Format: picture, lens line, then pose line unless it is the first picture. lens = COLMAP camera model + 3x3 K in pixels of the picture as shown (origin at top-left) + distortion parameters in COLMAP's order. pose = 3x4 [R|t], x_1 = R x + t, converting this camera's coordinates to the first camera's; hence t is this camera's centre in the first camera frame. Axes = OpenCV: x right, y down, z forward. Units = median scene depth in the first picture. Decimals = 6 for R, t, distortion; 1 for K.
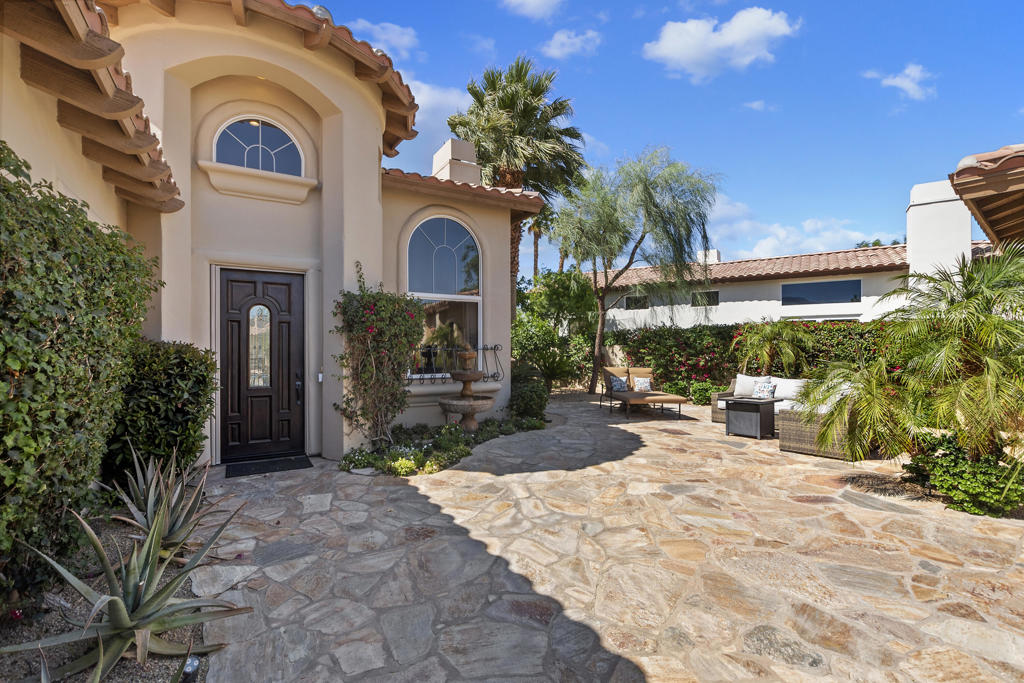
lens RADIAL K [[461.4, 0, 505.1], [0, 461.4, 345.1], [0, 0, 1]] dist [0.002255, -0.003368]
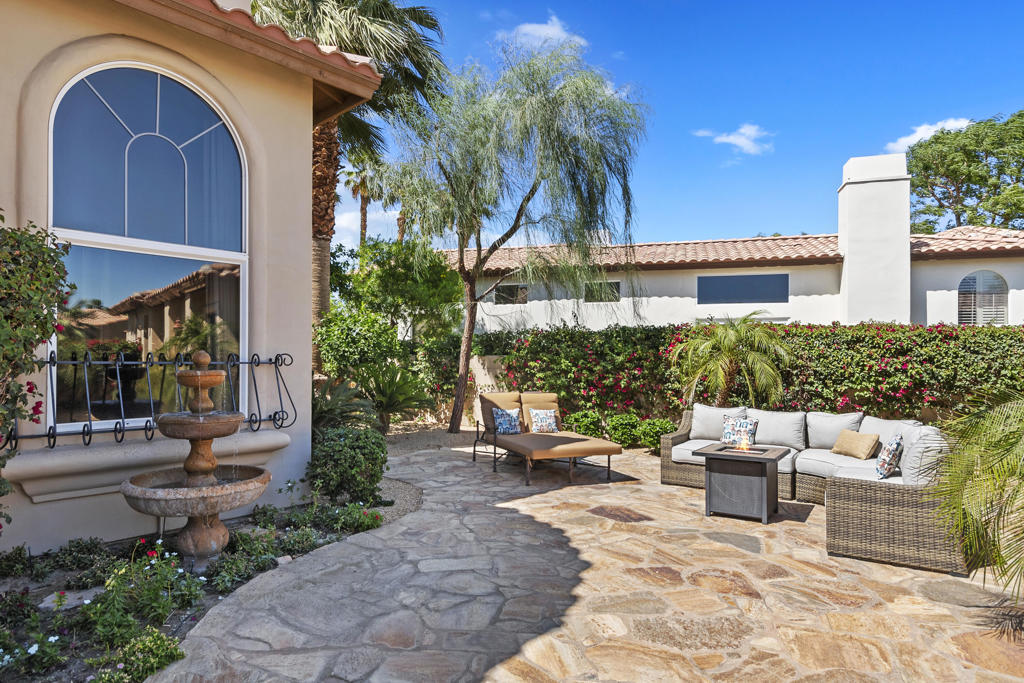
lens RADIAL K [[578.1, 0, 514.8], [0, 578.1, 357.4], [0, 0, 1]] dist [-0.001074, -0.000230]
pose [[0.947490, 0.005283, 0.319741, 0.016121], [-0.007786, 0.999948, 0.006549, -0.002353], [-0.319690, -0.008695, 0.947482, 0.259705]]
